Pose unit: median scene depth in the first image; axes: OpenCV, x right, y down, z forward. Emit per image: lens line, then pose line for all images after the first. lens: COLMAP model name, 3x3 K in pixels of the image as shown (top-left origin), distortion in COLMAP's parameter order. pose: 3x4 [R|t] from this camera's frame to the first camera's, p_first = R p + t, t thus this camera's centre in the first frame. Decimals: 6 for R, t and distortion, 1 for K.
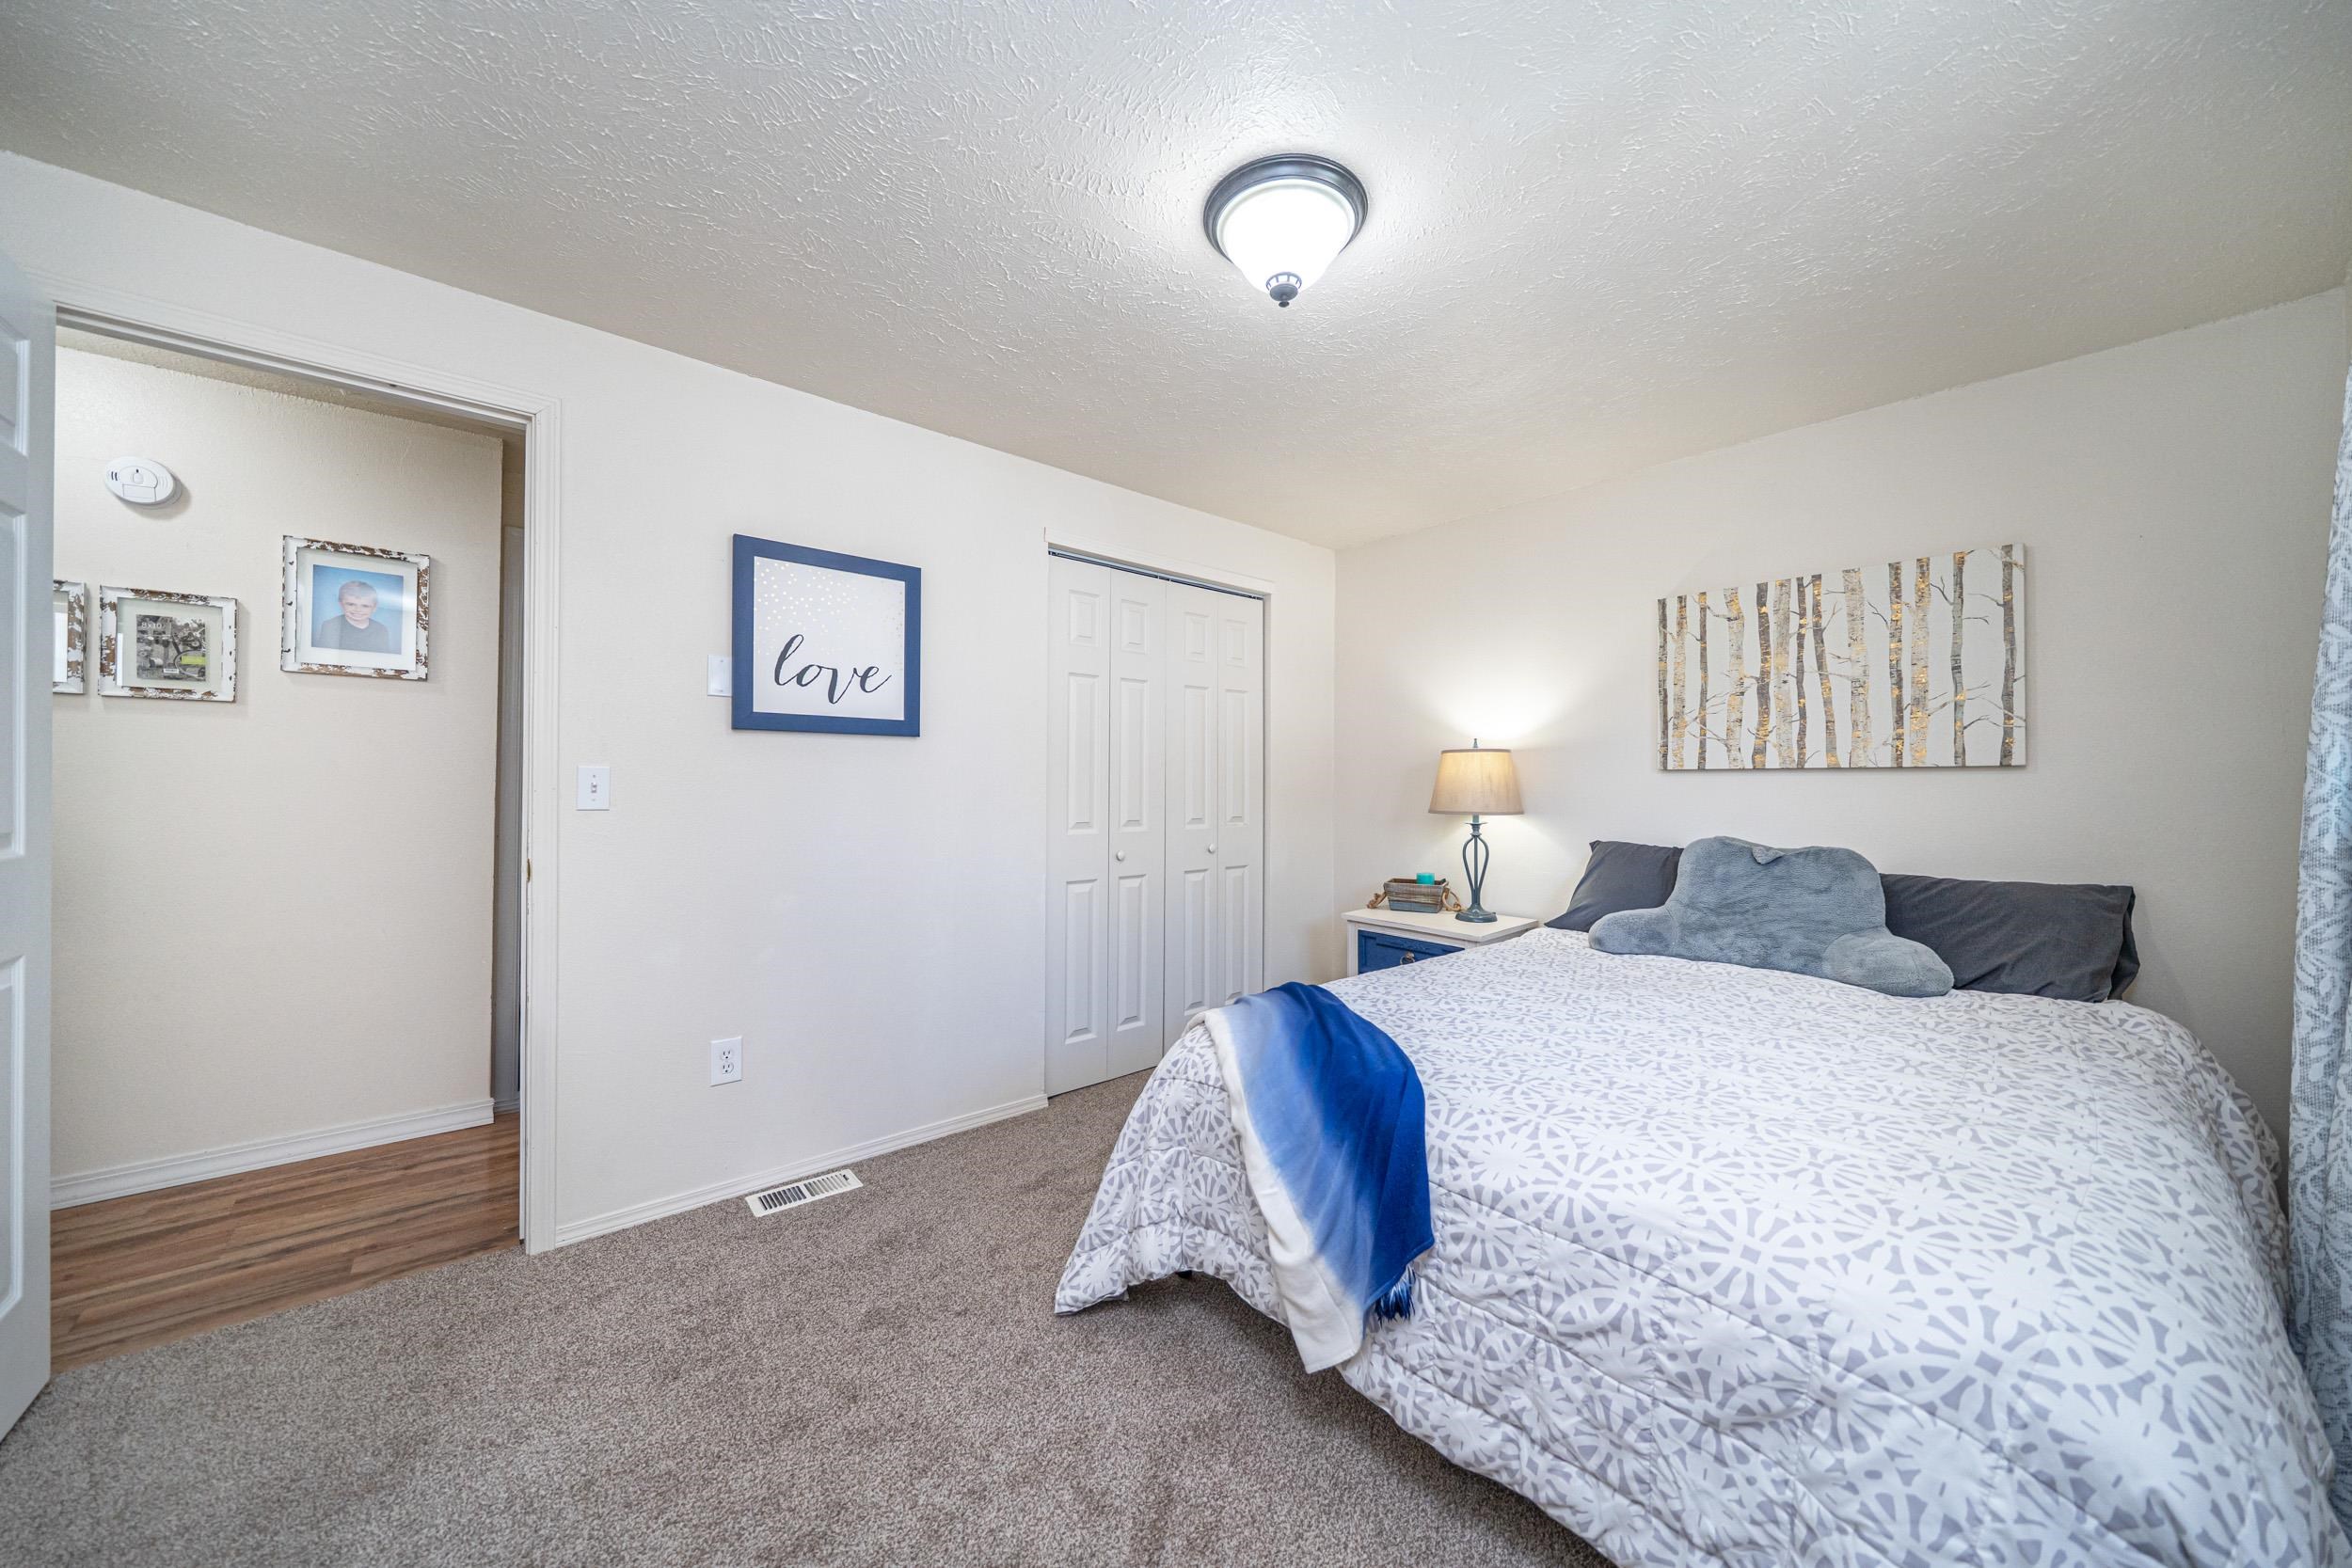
lens RADIAL K [[819.3, 0, 1176.0], [0, 819.3, 784.0], [0, 0, 1]] dist [0.002005, 0.000181]
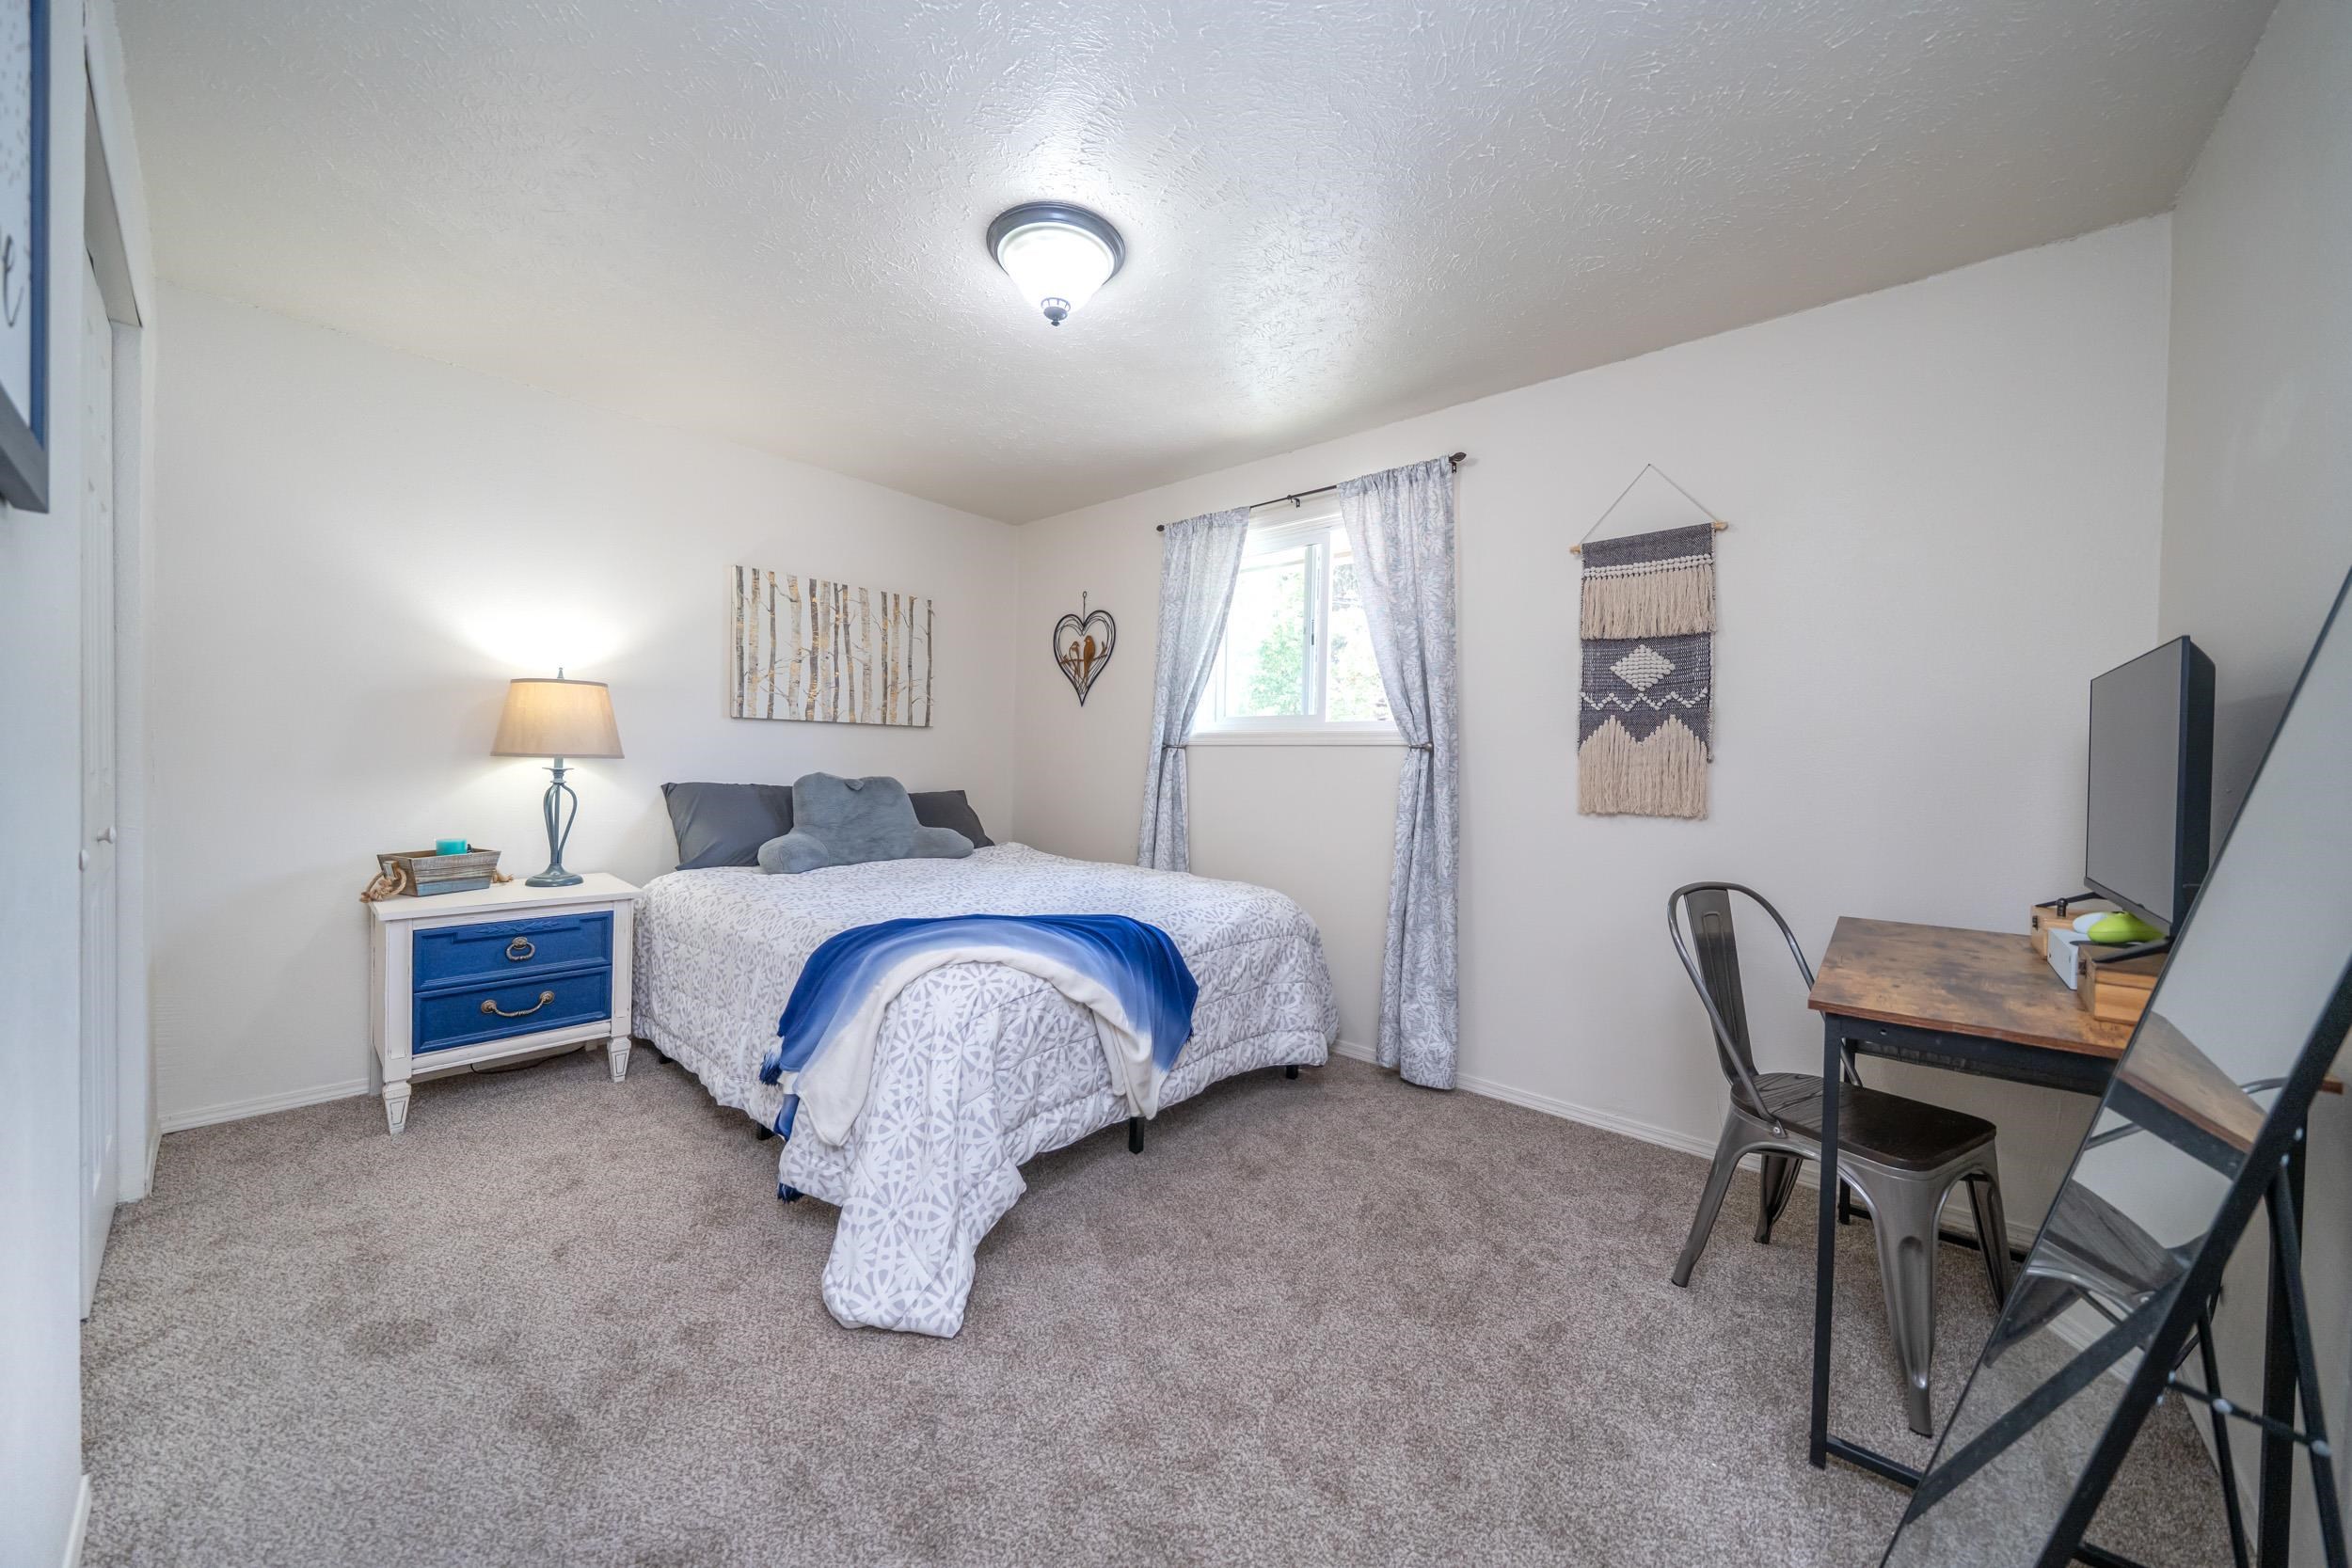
lens RADIAL K [[819.3, 0, 1176.0], [0, 819.3, 784.0], [0, 0, 1]] dist [0.002005, 0.000181]
pose [[-0.139395, -0.035377, 0.989605, -0.711368], [-0.022972, 0.999208, 0.032484, 0.027900], [-0.989970, -0.018205, -0.140098, 0.636271]]
